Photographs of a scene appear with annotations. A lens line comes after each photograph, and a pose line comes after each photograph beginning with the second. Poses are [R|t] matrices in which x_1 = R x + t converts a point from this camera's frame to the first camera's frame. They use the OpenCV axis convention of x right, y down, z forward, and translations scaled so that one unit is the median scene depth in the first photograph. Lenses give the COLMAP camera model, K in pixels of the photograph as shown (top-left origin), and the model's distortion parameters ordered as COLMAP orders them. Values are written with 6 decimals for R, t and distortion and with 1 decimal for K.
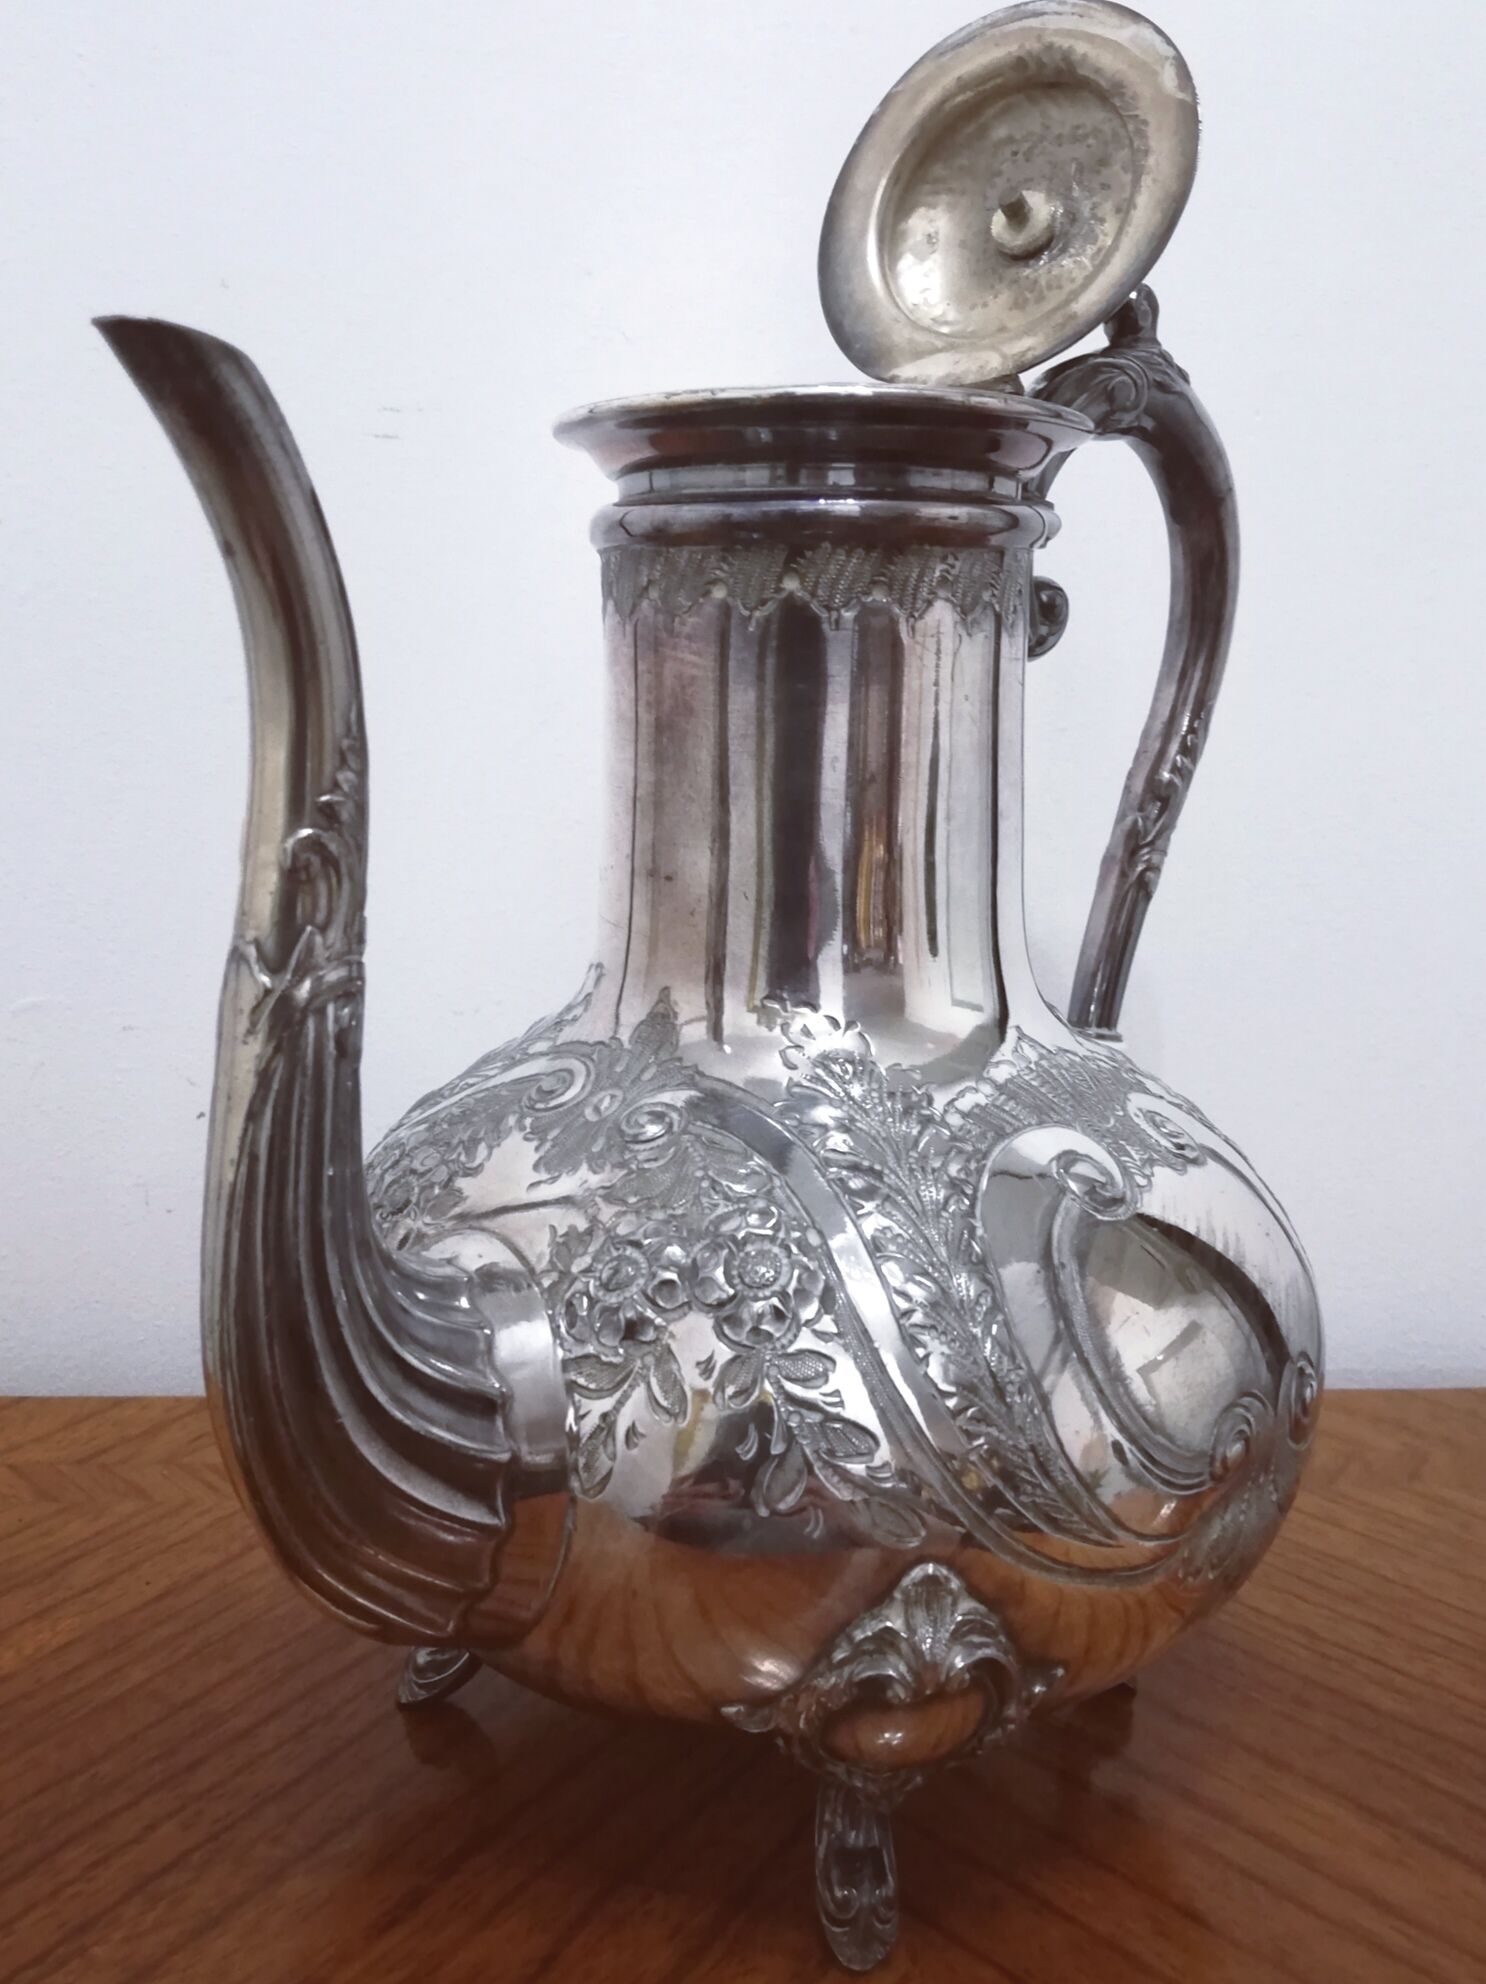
lens RADIAL K [[1512.3, 0, 743.0], [0, 1512.3, 992.0], [0, 0, 1]] dist [-0.047931, -0.002480]
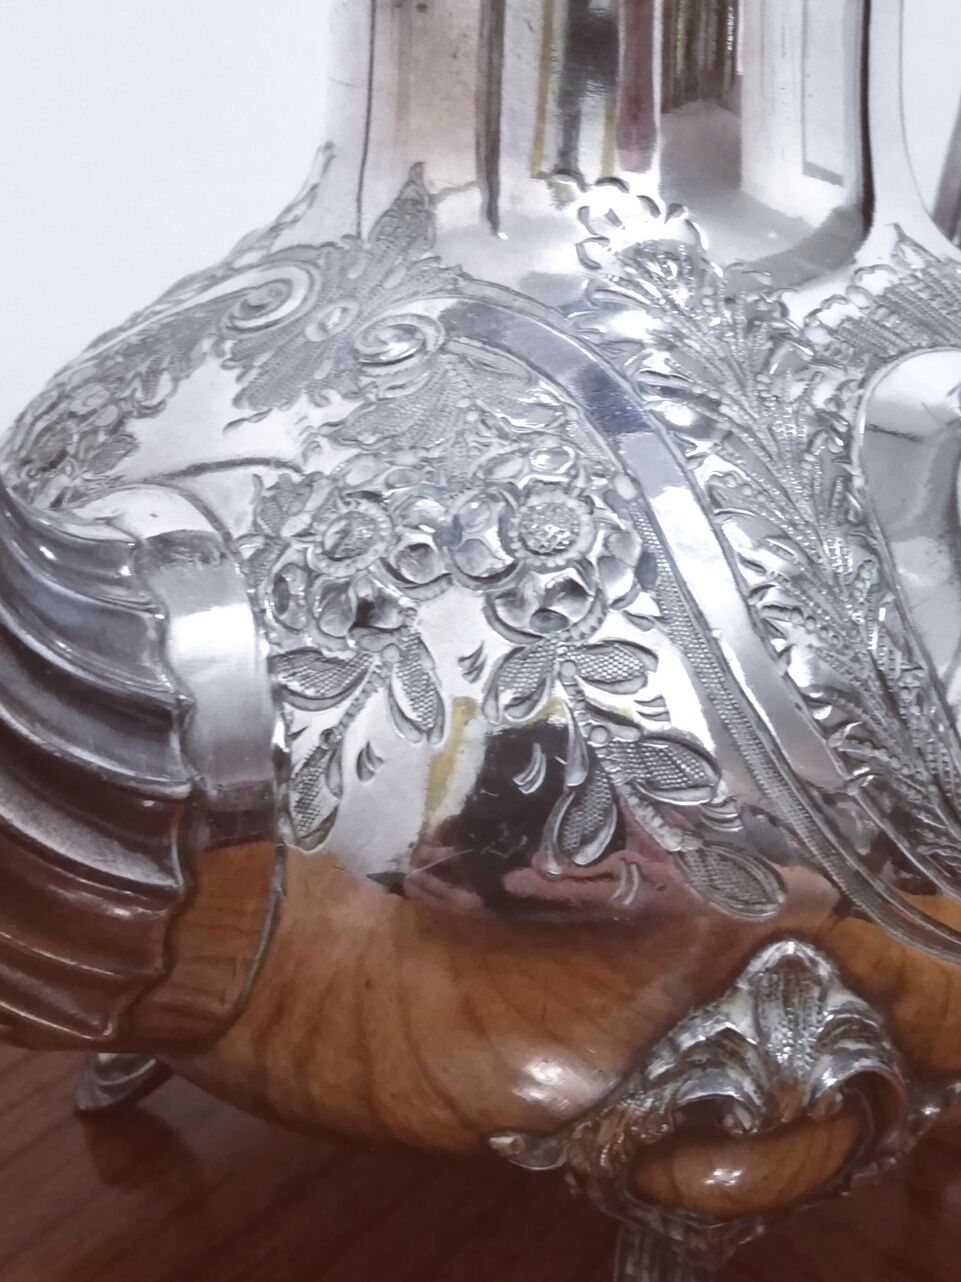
lens RADIAL K [[972.2, 0, 510.4], [0, 972.2, 639.8], [0, 0, 1]] dist [0.028553, -0.106982]
pose [[0.999564, 0.007592, 0.028523, -0.019566], [-0.010064, 0.996109, 0.087554, 0.195881], [-0.027748, -0.087803, 0.995751, 0.545533]]
